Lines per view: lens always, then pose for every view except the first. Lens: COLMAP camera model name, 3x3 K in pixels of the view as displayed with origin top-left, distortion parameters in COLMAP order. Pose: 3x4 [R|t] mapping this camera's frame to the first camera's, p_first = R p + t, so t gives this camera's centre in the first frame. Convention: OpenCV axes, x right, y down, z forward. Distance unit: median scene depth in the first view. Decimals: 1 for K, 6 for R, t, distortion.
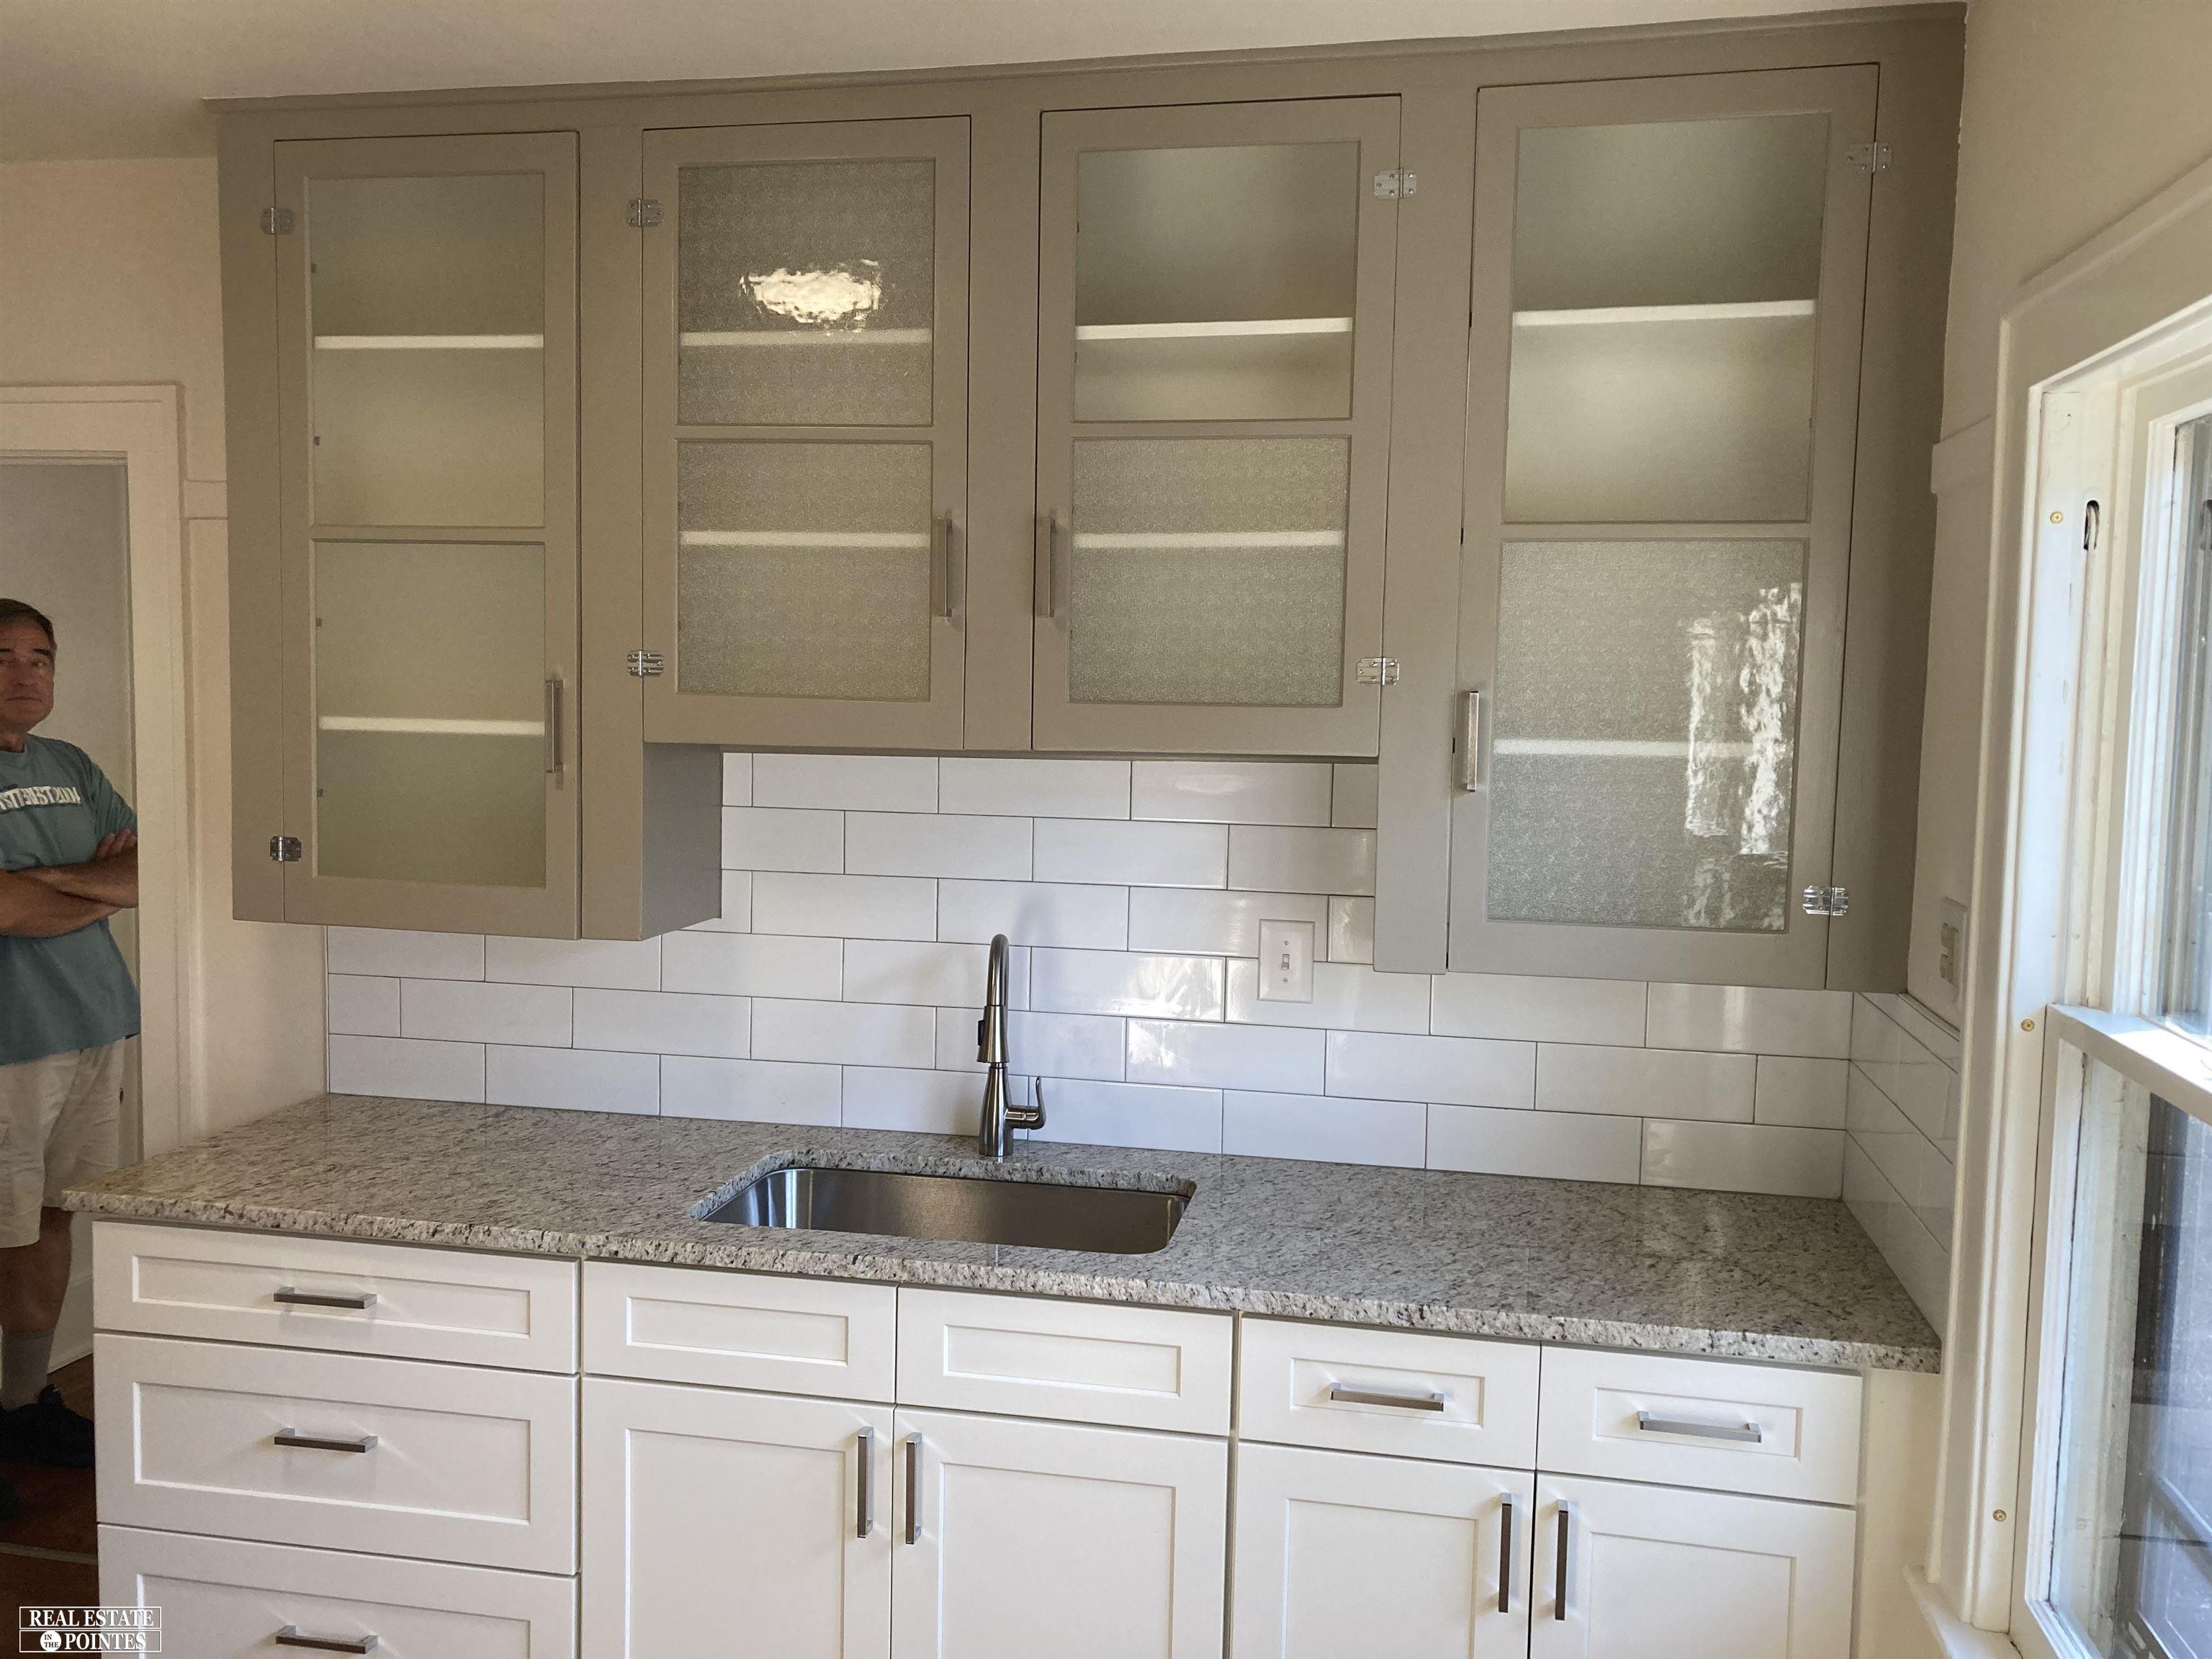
lens RADIAL K [[1814.2, 0, 1107.3], [0, 1814.2, 826.2], [0, 0, 1]] dist [0.002765, 0.001060]
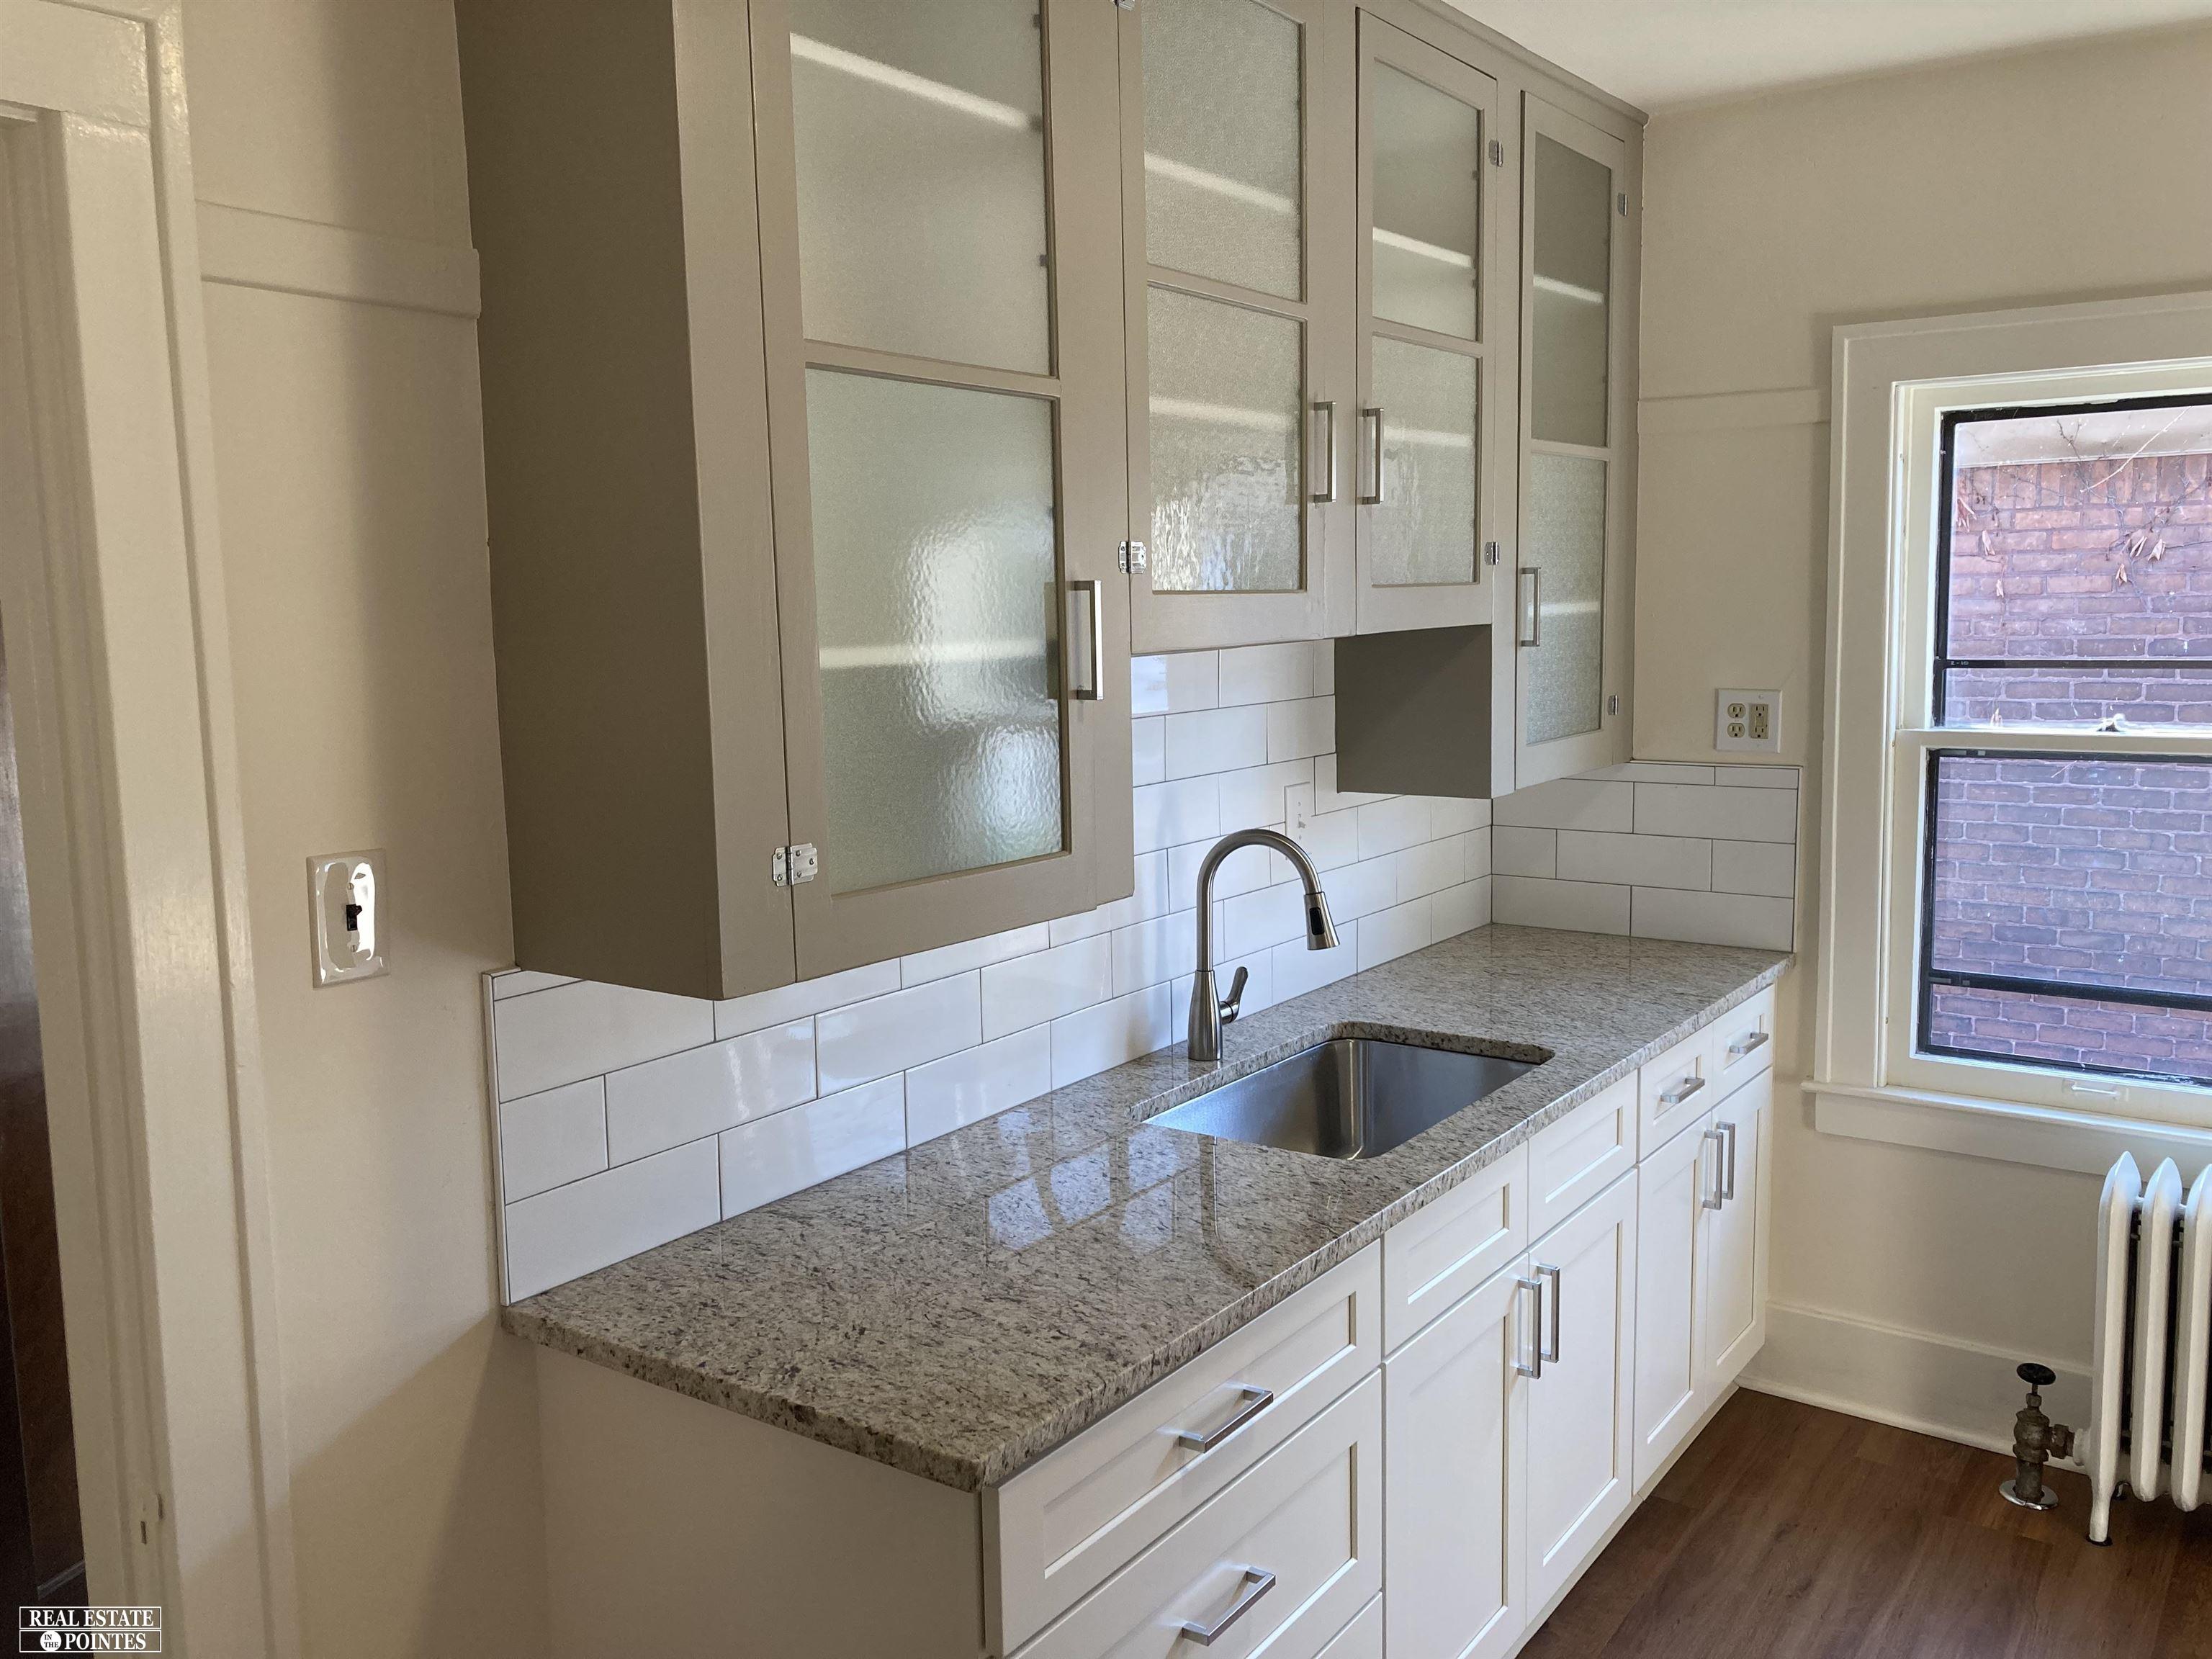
lens RADIAL K [[1814.2, 0, 1105.3], [0, 1814.2, 824.7], [0, 0, 1]] dist [0.002765, 0.001060]
pose [[0.416878, -0.143933, 0.897494, -1.057386], [0.098451, 0.988724, 0.112834, -0.066517], [-0.903615, 0.041321, 0.426348, 0.702614]]
